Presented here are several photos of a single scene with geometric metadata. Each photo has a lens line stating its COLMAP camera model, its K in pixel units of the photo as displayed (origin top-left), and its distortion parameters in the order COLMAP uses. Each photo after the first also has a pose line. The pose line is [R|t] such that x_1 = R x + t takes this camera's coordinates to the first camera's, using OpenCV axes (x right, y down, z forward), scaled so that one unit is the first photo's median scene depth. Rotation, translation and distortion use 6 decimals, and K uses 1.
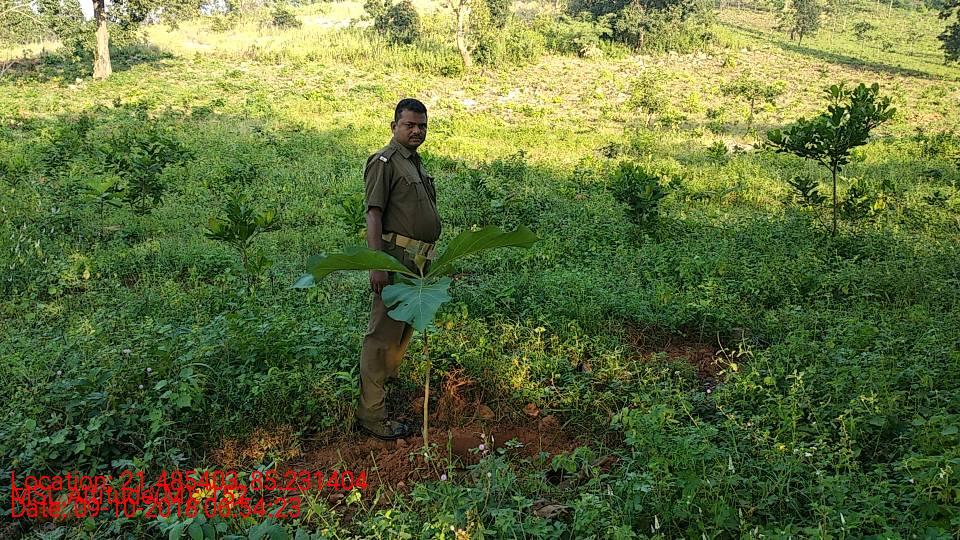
lens RADIAL K [[724.5, 0, 482.8], [0, 724.5, 271.1], [0, 0, 1]] dist [0.051518, -0.078178]
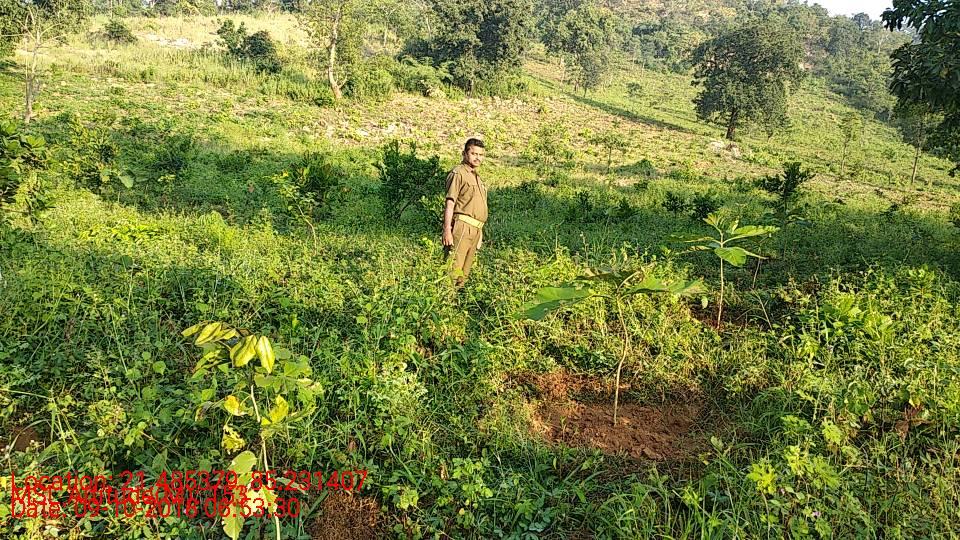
lens RADIAL K [[724.5, 0, 482.8], [0, 724.5, 271.1], [0, 0, 1]] dist [0.051518, -0.078178]
pose [[0.951792, -0.000236, 0.306743, -0.130003], [0.010695, 0.999417, -0.032417, 0.018649], [-0.306556, 0.034135, 0.951240, -0.105103]]
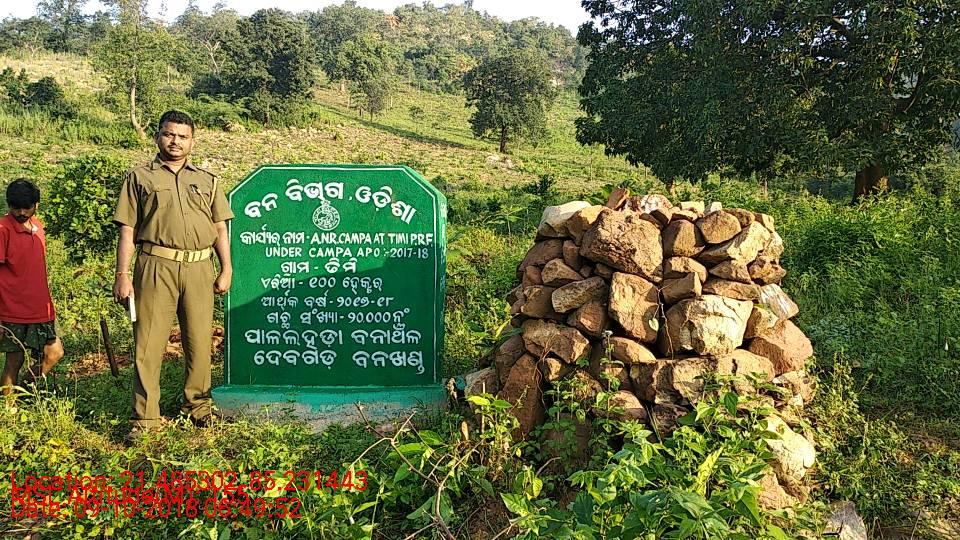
lens RADIAL K [[724.5, 0, 482.8], [0, 724.5, 271.1], [0, 0, 1]] dist [0.051518, -0.078178]
pose [[0.824885, -0.095740, 0.557134, -0.208294], [0.138510, 0.989742, -0.034995, 0.036604], [-0.548069, 0.106036, 0.829685, -0.210307]]
